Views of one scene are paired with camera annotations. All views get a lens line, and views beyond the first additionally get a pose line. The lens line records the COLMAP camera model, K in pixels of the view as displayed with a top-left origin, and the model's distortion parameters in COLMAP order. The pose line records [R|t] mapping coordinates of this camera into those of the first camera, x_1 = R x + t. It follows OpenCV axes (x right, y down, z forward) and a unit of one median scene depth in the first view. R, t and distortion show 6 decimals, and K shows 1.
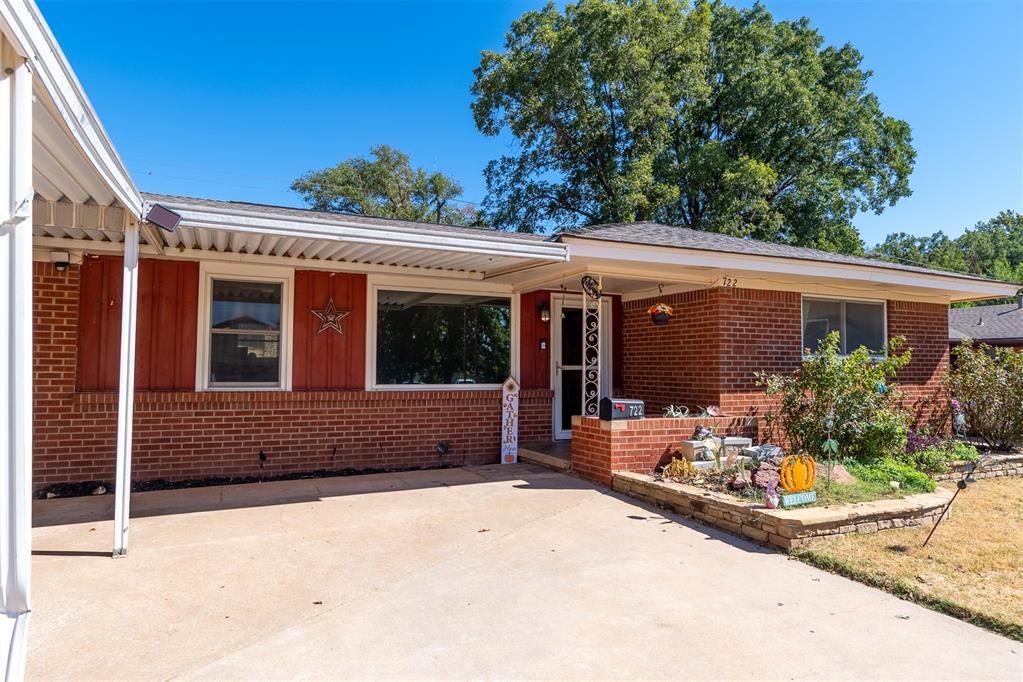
lens RADIAL K [[636.8, 0, 544.2], [0, 636.8, 348.6], [0, 0, 1]] dist [0.001052, -0.003190]
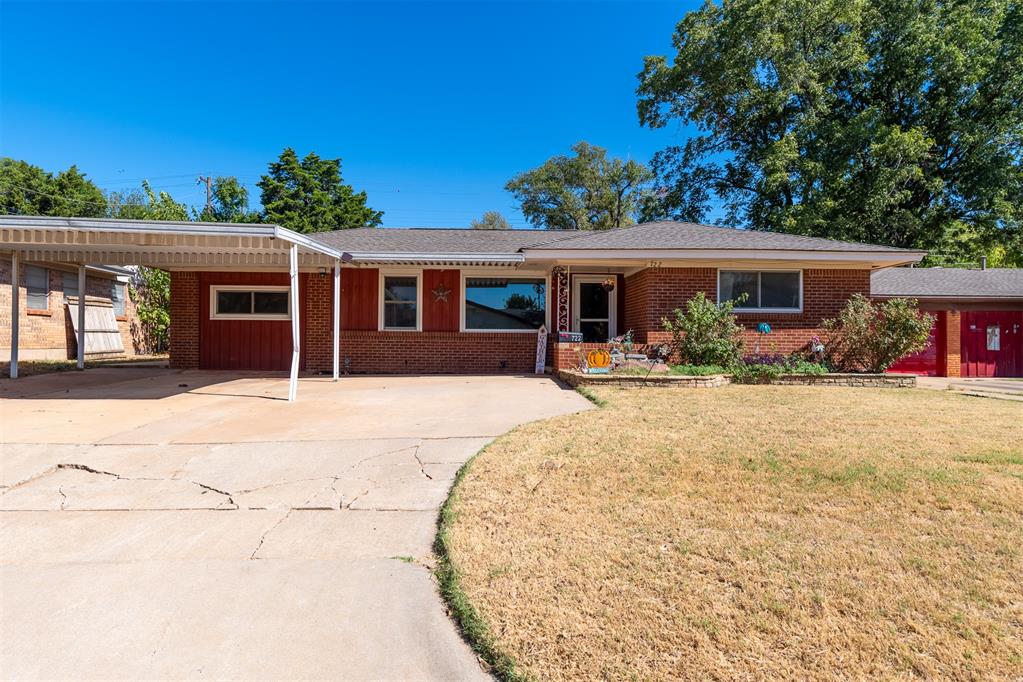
lens RADIAL K [[636.8, 0, 533.0], [0, 636.8, 340.3], [0, 0, 1]] dist [0.001052, -0.003190]
pose [[0.930133, -0.004095, -0.367200, 0.488264], [0.012992, 0.999679, 0.021762, 0.042331], [0.366992, -0.025012, 0.929888, -0.531265]]
